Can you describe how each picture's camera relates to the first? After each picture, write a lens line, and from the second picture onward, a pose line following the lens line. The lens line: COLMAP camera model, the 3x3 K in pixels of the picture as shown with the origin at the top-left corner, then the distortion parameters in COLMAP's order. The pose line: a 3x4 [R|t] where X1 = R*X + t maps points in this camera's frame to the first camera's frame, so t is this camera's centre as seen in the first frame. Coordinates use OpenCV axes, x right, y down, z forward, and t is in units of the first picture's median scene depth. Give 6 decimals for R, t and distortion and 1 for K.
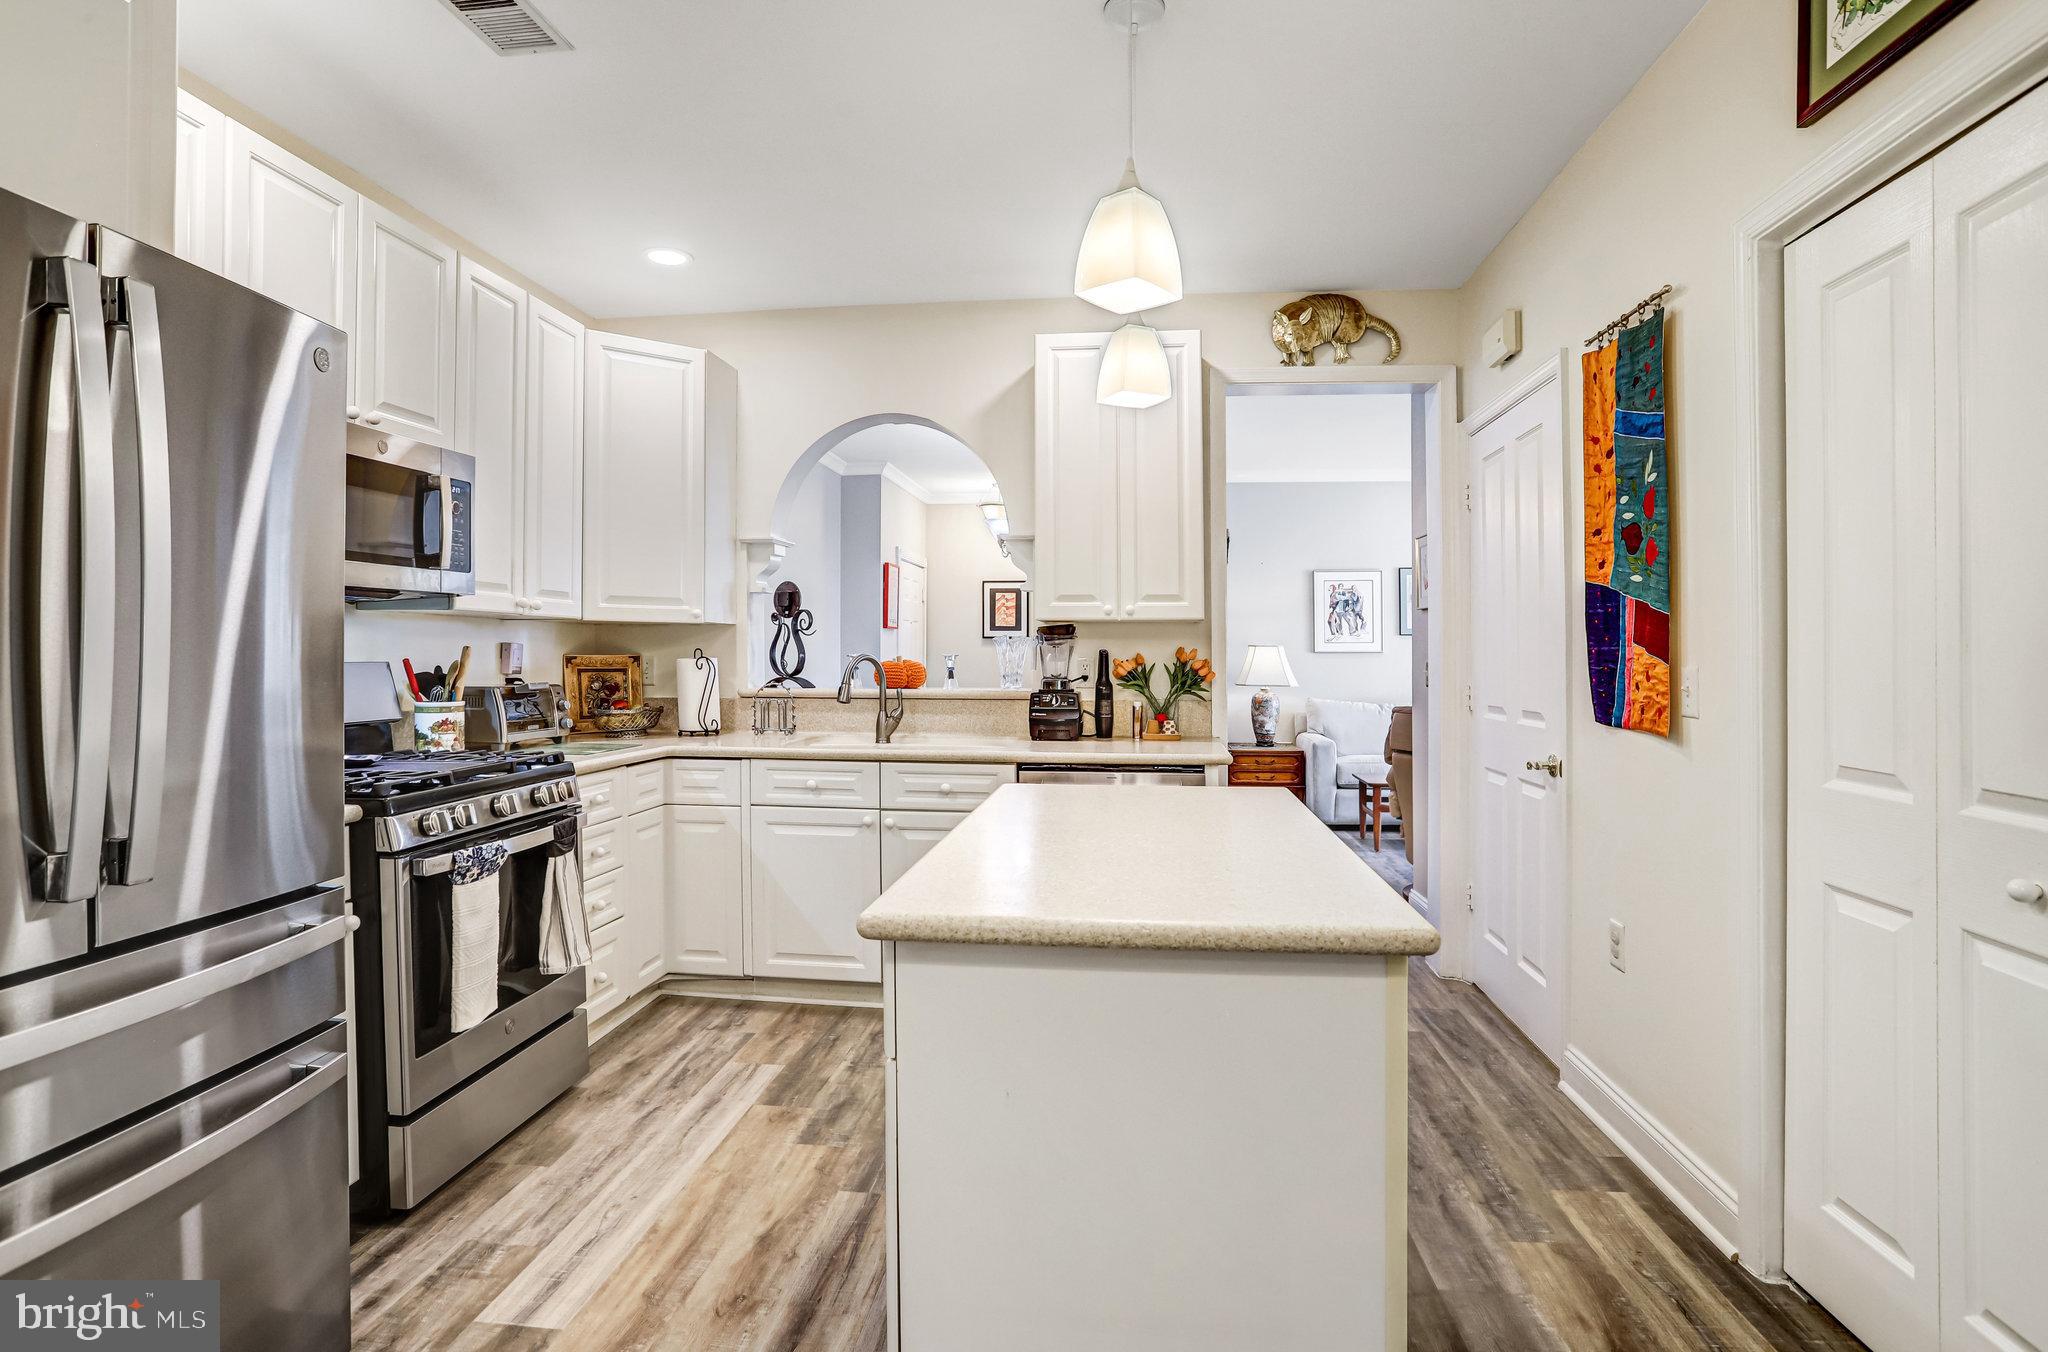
lens RADIAL K [[1054.0, 0, 1020.3], [0, 1054.0, 674.2], [0, 0, 1]] dist [-0.060303, 0.028436]
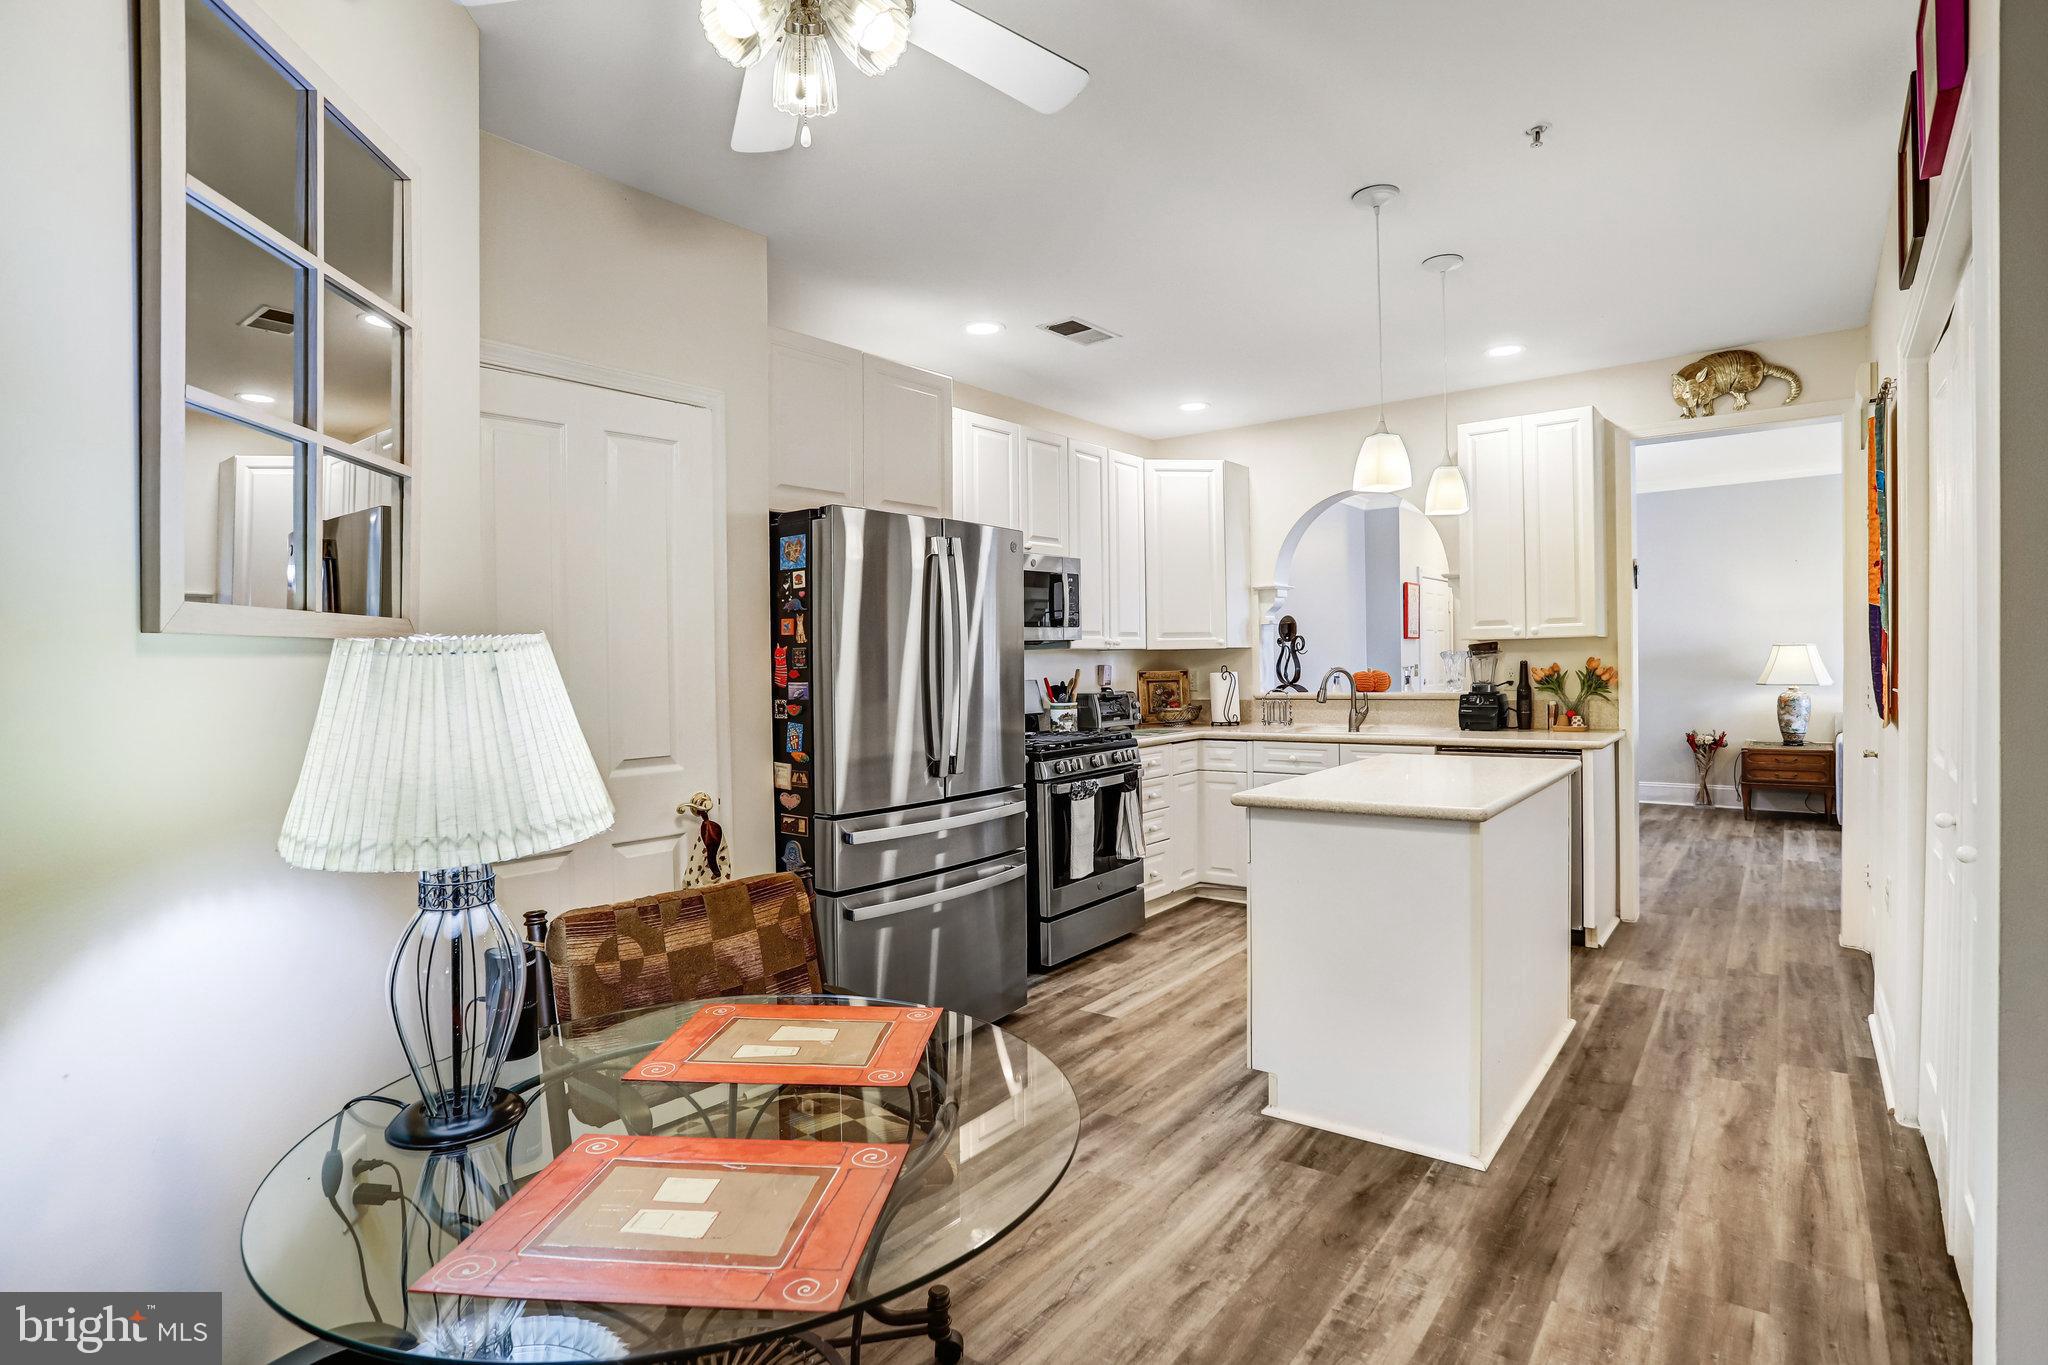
lens RADIAL K [[1054.0, 0, 1057.4], [0, 1054.0, 701.4], [0, 0, 1]] dist [-0.060303, 0.028436]
pose [[0.867380, -0.001675, -0.497643, 0.280516], [0.014531, 0.999653, 0.021962, -0.013186], [0.497433, -0.026281, 0.867104, -0.486983]]
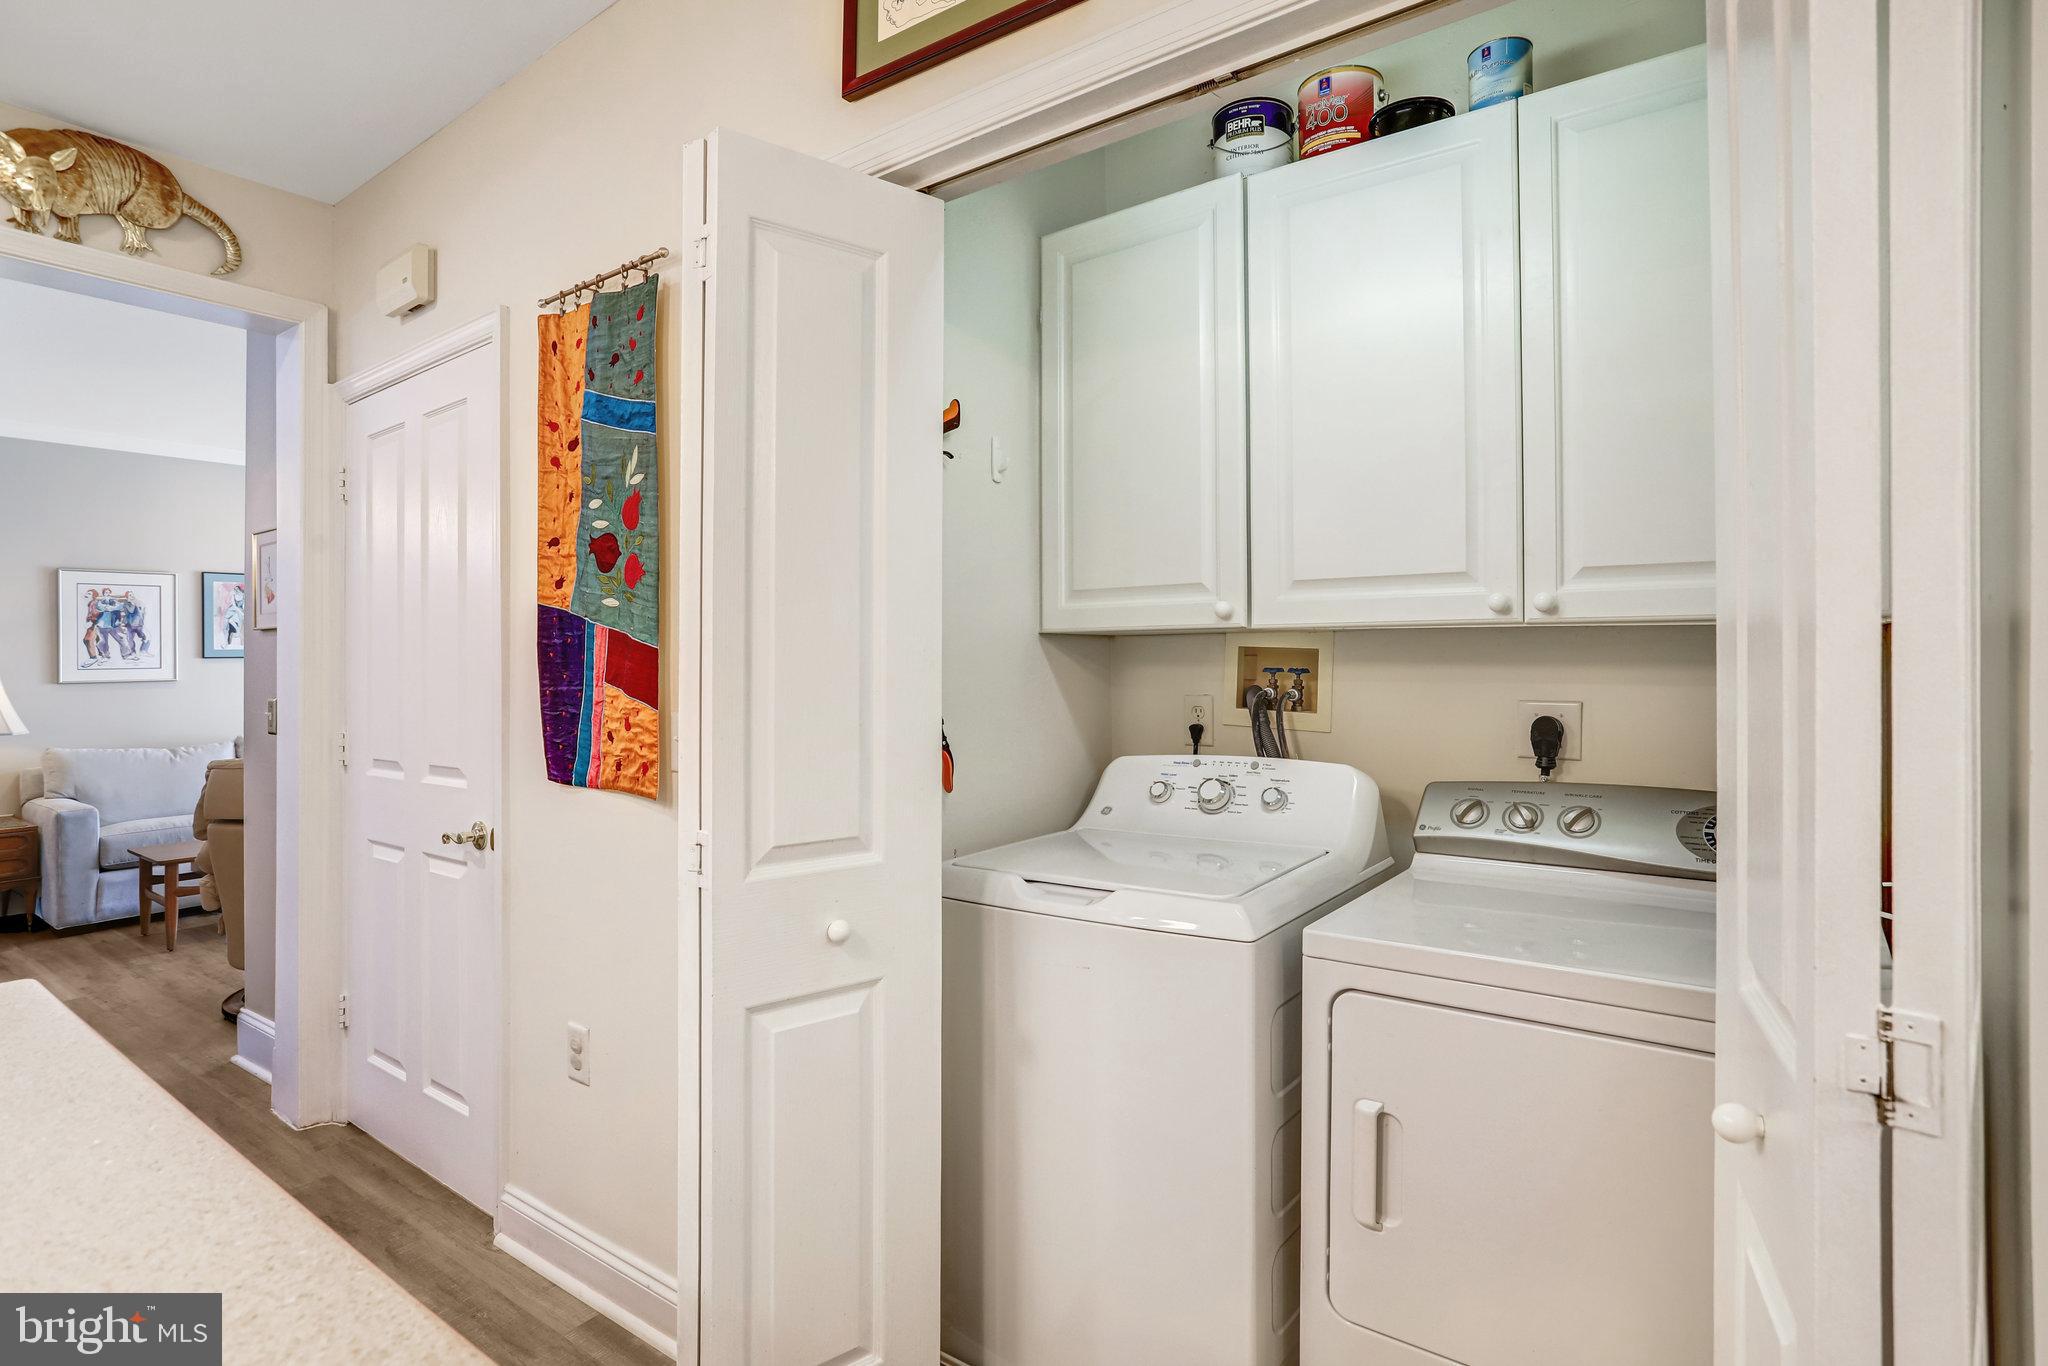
lens RADIAL K [[1054.0, 0, 1032.8], [0, 1054.0, 670.3], [0, 0, 1]] dist [-0.060303, 0.028436]
pose [[0.503108, 0.009190, 0.864174, 0.045172], [0.015245, 0.999693, -0.019507, -0.014501], [-0.864089, 0.022988, 0.502814, 0.236684]]
